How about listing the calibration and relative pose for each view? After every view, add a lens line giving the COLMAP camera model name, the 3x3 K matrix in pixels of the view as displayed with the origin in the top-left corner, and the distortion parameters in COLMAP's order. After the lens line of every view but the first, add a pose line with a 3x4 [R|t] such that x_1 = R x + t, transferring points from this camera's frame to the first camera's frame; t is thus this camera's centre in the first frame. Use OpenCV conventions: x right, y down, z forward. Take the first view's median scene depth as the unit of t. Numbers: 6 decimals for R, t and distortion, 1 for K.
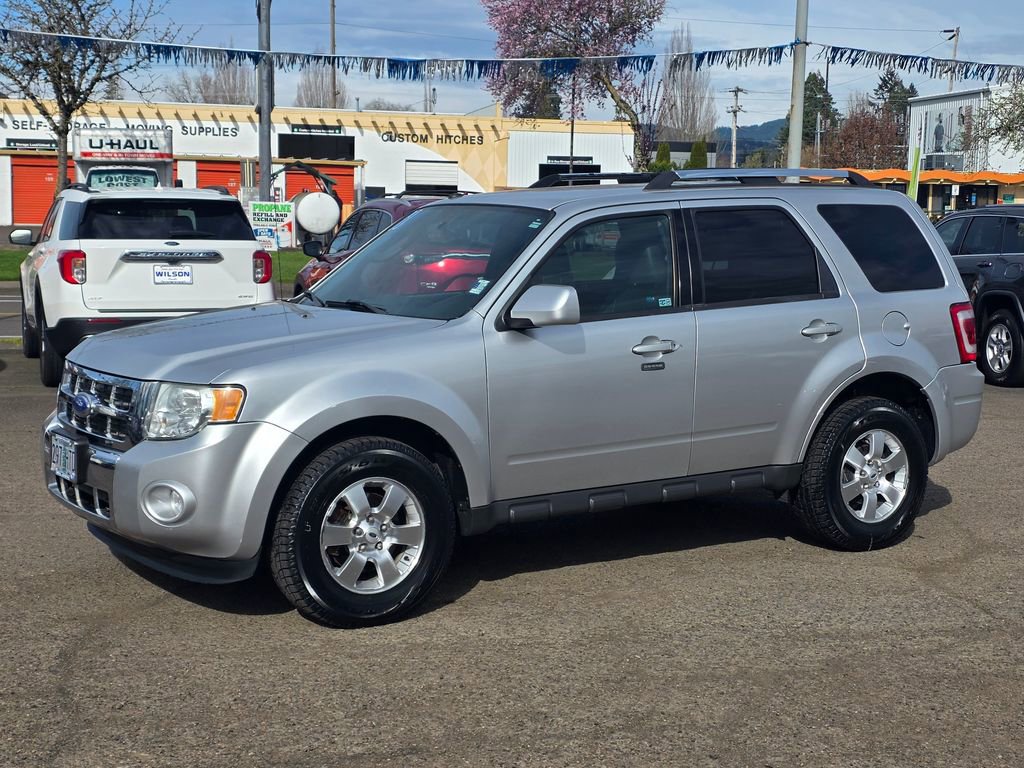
lens RADIAL K [[1569.8, 0, 512.0], [0, 1569.8, 384.0], [0, 0, 1]] dist [0.215590, -0.764142]
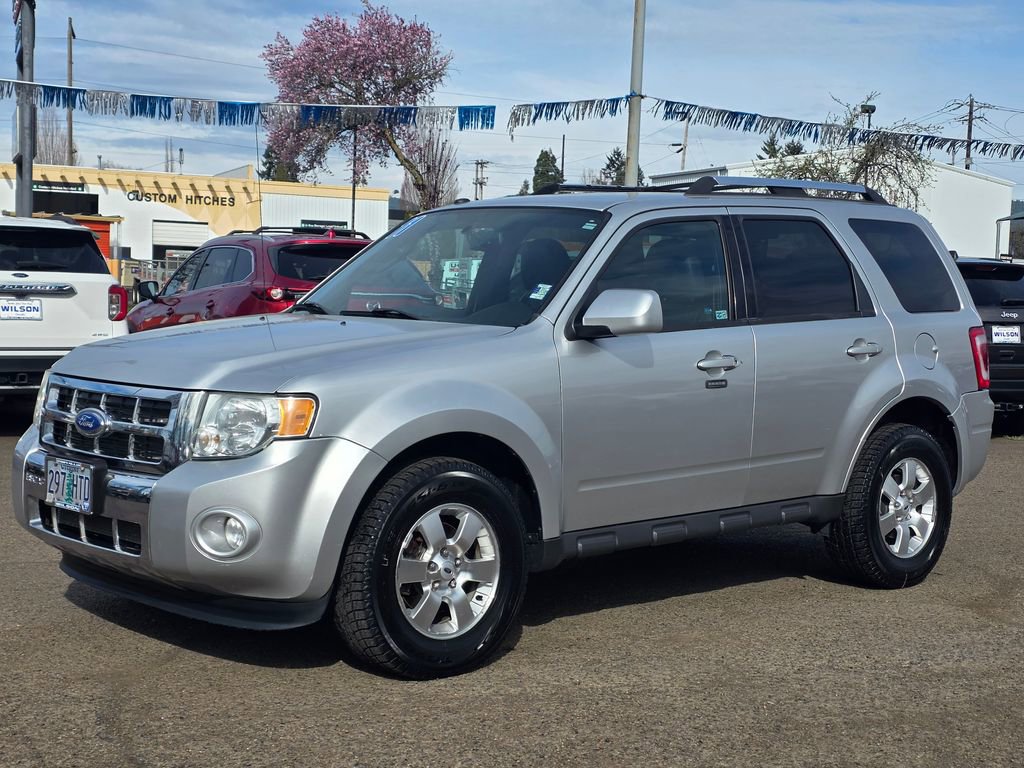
lens RADIAL K [[1569.8, 0, 512.0], [0, 1569.8, 384.0], [0, 0, 1]] dist [0.215590, -0.764142]
pose [[0.986030, 0.004233, 0.166517, -0.165490], [0.003086, 0.999041, -0.043670, 0.026154], [-0.166542, 0.043574, 0.985071, 0.114352]]
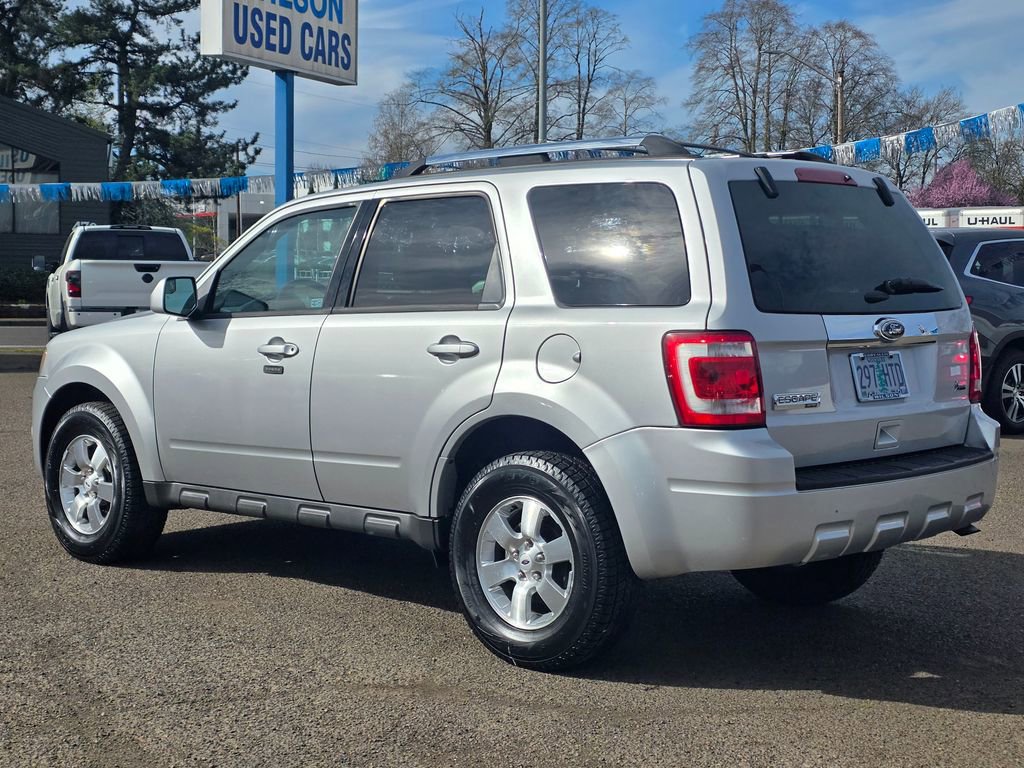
lens RADIAL K [[1568.8, 0, 522.5], [0, 1568.8, 407.5], [0, 0, 1]] dist [0.210107, -0.728648]
pose [[0.238489, 0.074017, -0.968320, 0.945897], [-0.116760, 0.992044, 0.047074, -0.046009], [0.964101, 0.101834, 0.245234, 0.850471]]
